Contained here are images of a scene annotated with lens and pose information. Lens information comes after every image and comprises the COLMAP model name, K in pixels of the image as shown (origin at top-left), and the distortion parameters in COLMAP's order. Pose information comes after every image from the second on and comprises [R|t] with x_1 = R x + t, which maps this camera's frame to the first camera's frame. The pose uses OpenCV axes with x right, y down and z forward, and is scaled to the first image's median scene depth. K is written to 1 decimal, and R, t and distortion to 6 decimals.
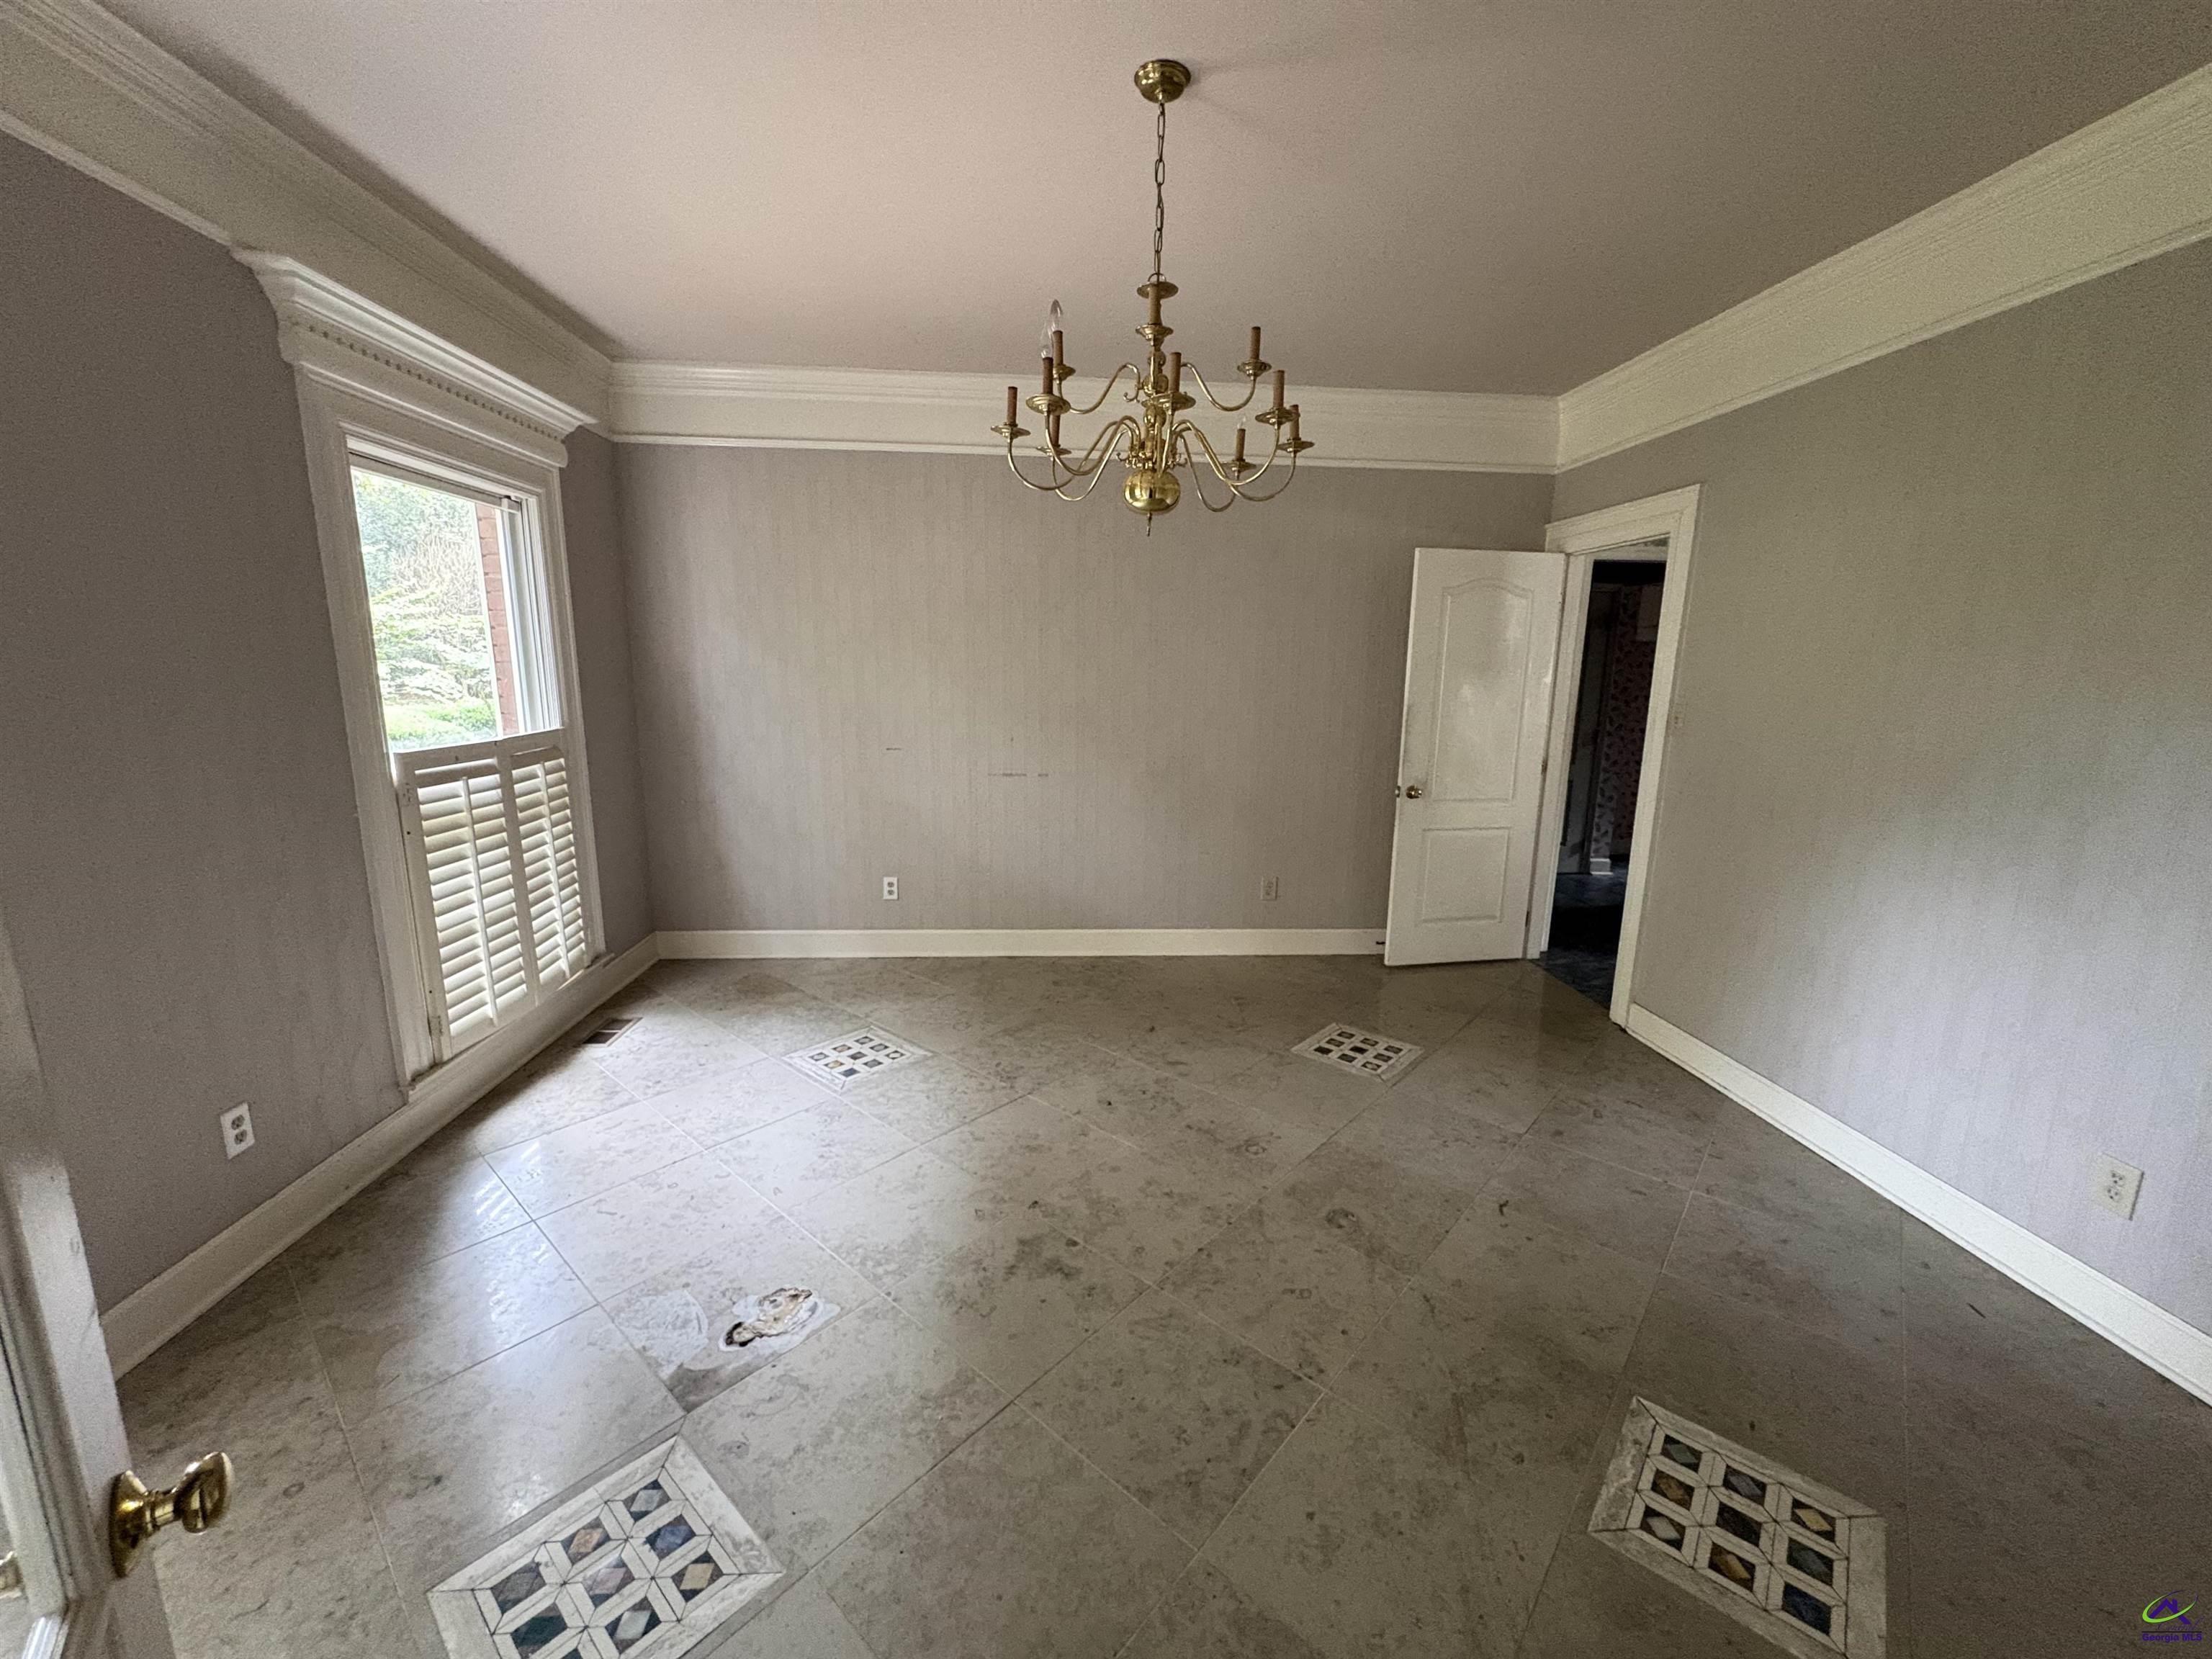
lens RADIAL K [[877.1, 0, 1102.0], [0, 877.1, 829.8], [0, 0, 1]] dist [-0.003828, 0.000007]
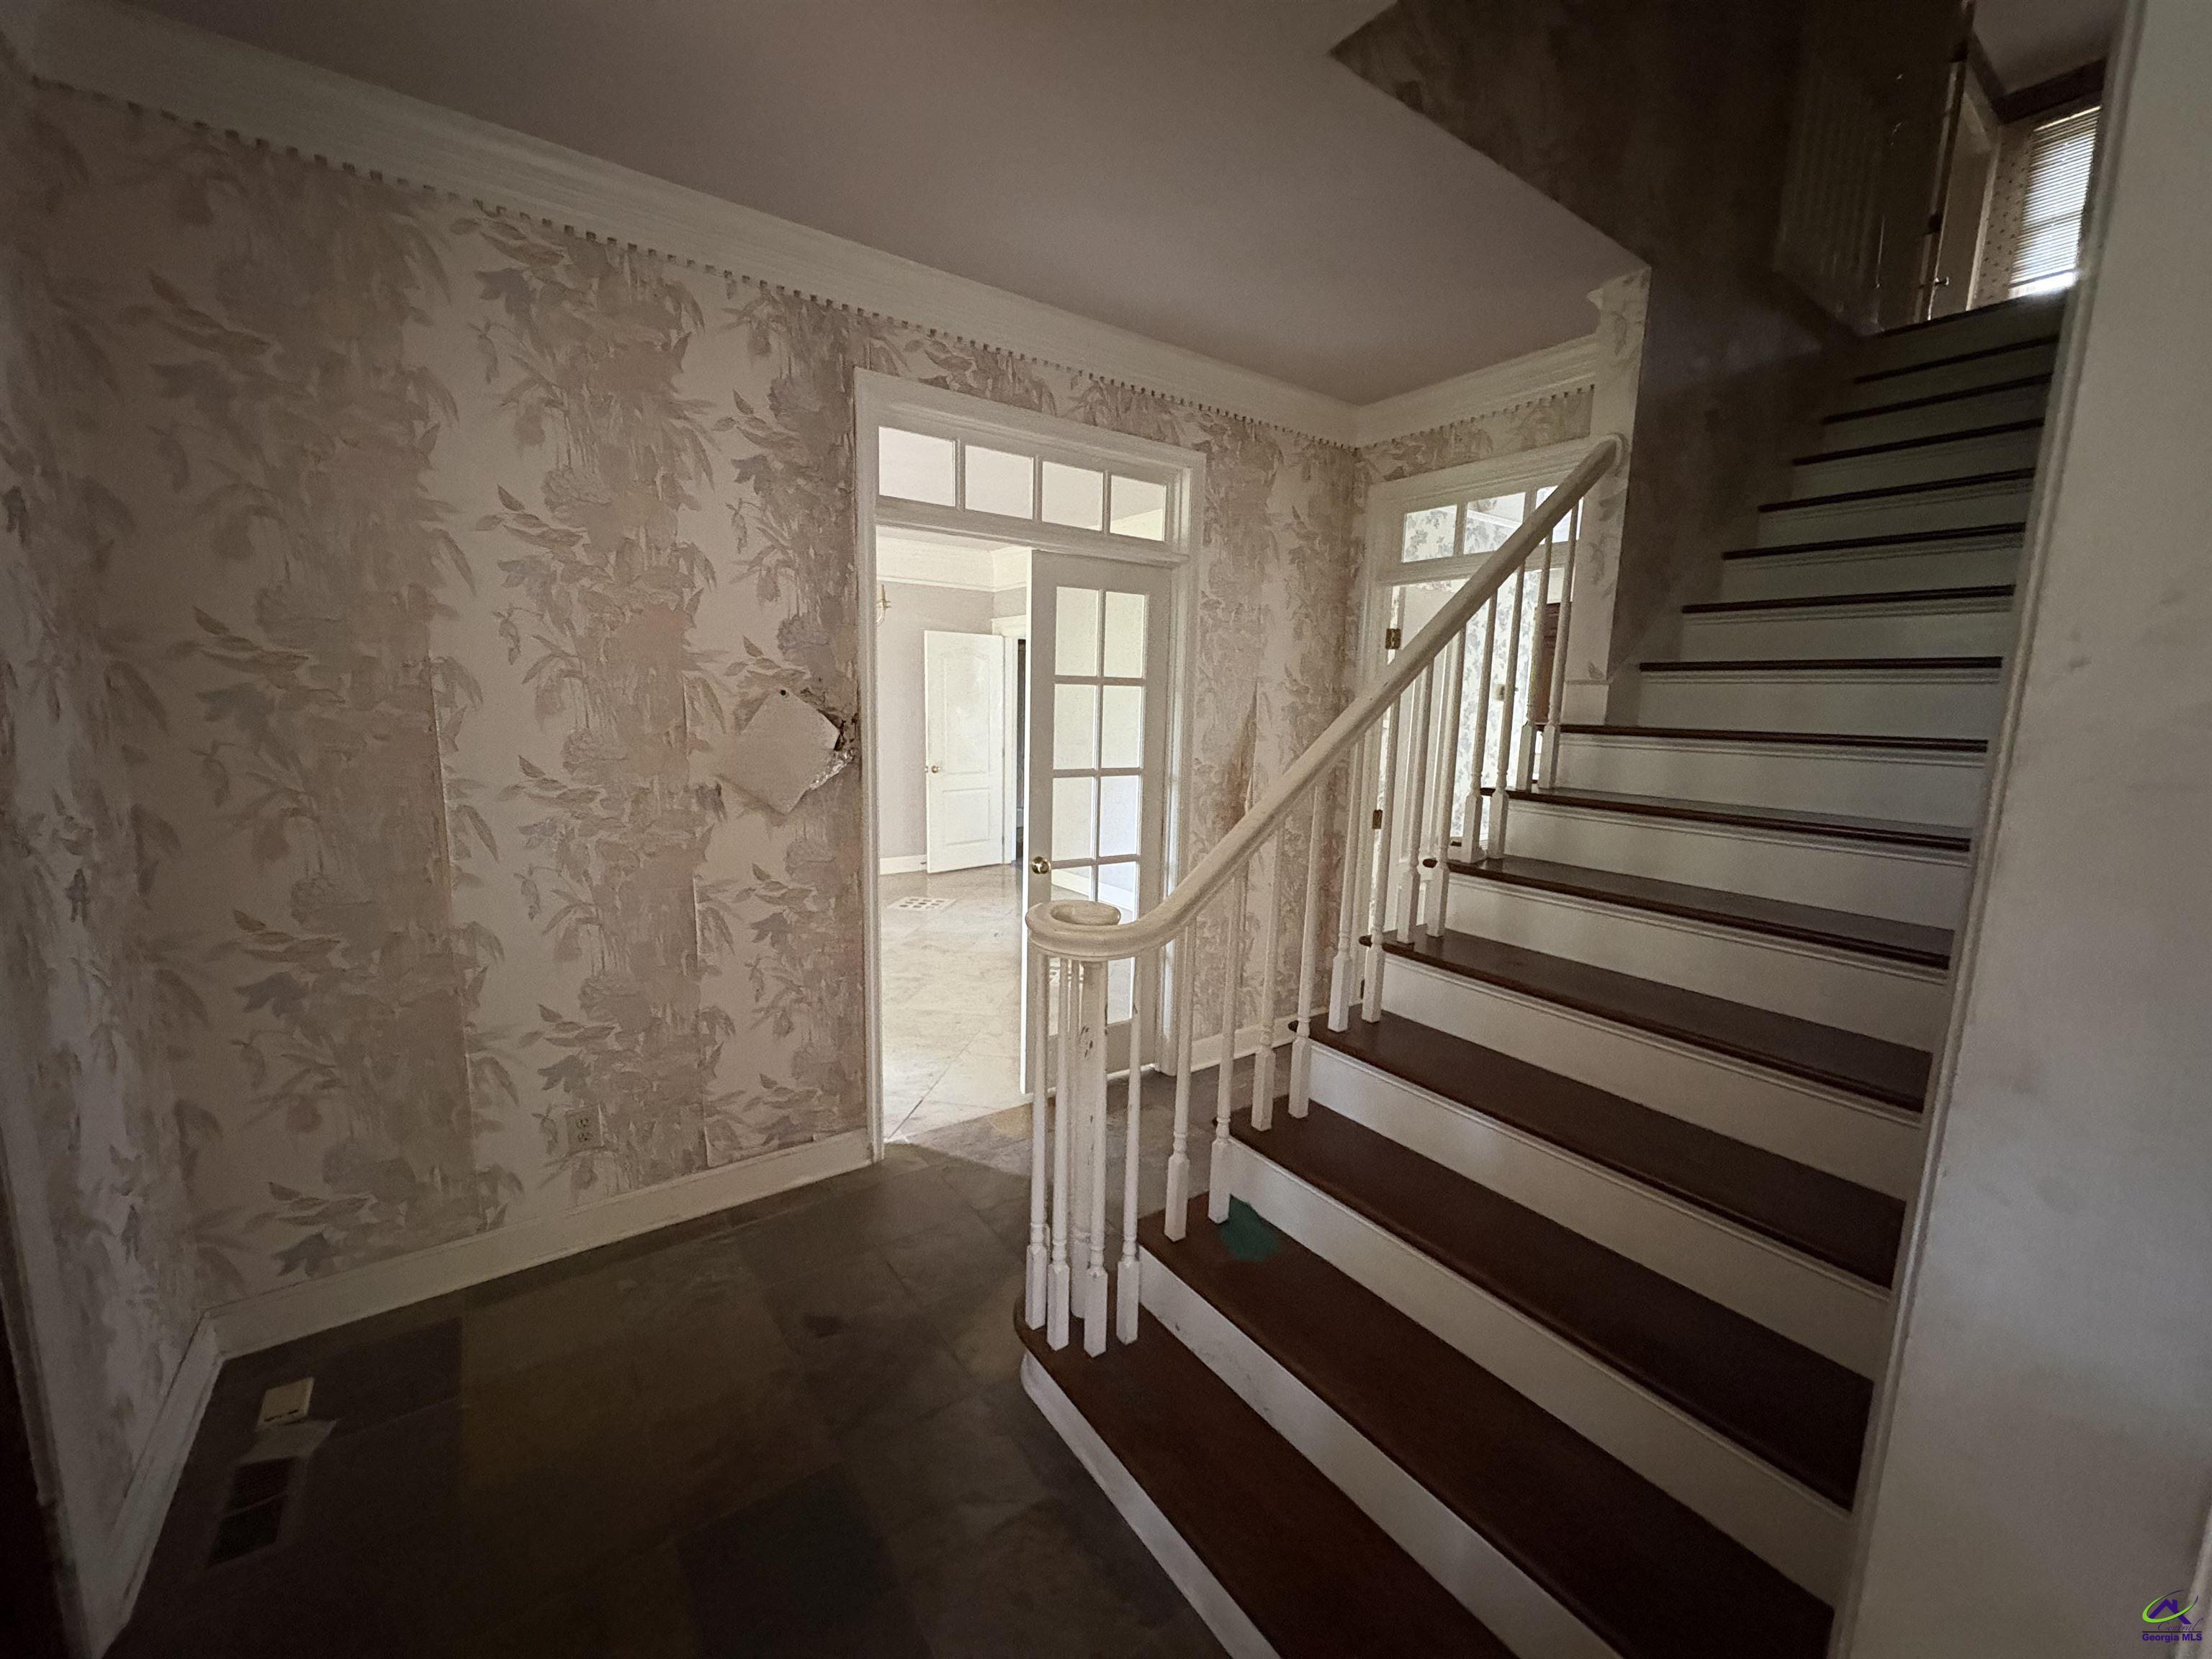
lens RADIAL K [[877.1, 0, 1106.6], [0, 877.1, 835.2], [0, 0, 1]] dist [-0.003828, 0.000007]
pose [[0.845873, -0.078486, 0.527579, -0.277241], [0.091314, 0.995821, 0.001741, 0.113486], [-0.525511, 0.046703, 0.849504, -0.629621]]
